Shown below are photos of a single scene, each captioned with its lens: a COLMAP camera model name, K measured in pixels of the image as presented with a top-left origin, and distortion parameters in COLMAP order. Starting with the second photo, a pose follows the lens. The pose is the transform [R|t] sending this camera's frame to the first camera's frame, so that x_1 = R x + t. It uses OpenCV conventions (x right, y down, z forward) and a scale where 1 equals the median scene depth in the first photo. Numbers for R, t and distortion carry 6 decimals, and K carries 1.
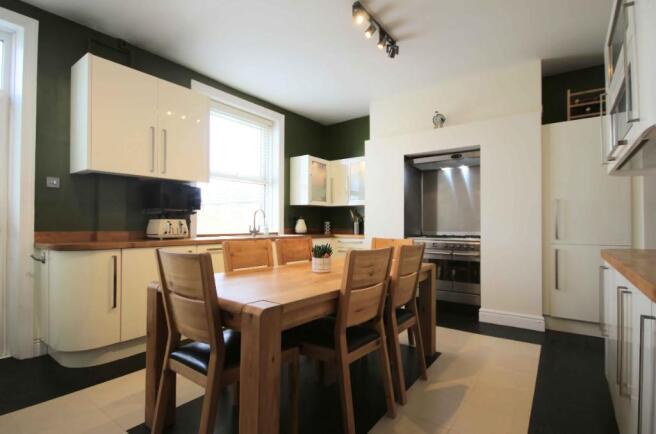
lens RADIAL K [[319.4, 0, 328.0], [0, 319.4, 217.0], [0, 0, 1]] dist [0.001400, 0.000134]
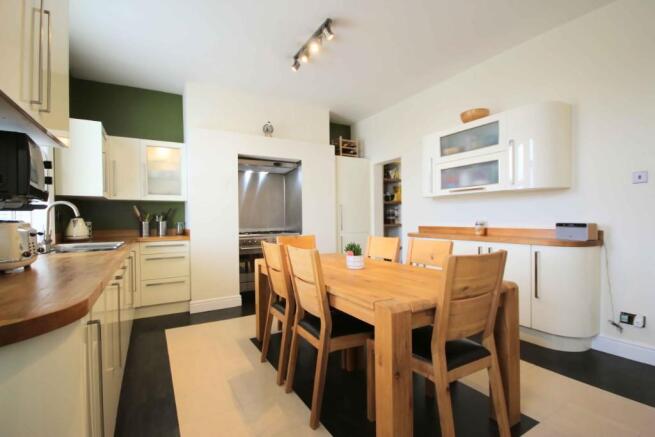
lens RADIAL K [[305.8, 0, 326.1], [0, 305.8, 222.5], [0, 0, 1]] dist [-0.000163, 0.000017]
pose [[0.396302, -0.013765, 0.918017, -0.475871], [-0.004017, 0.999852, 0.016726, 0.004764], [-0.918111, -0.010316, 0.396189, 0.320138]]
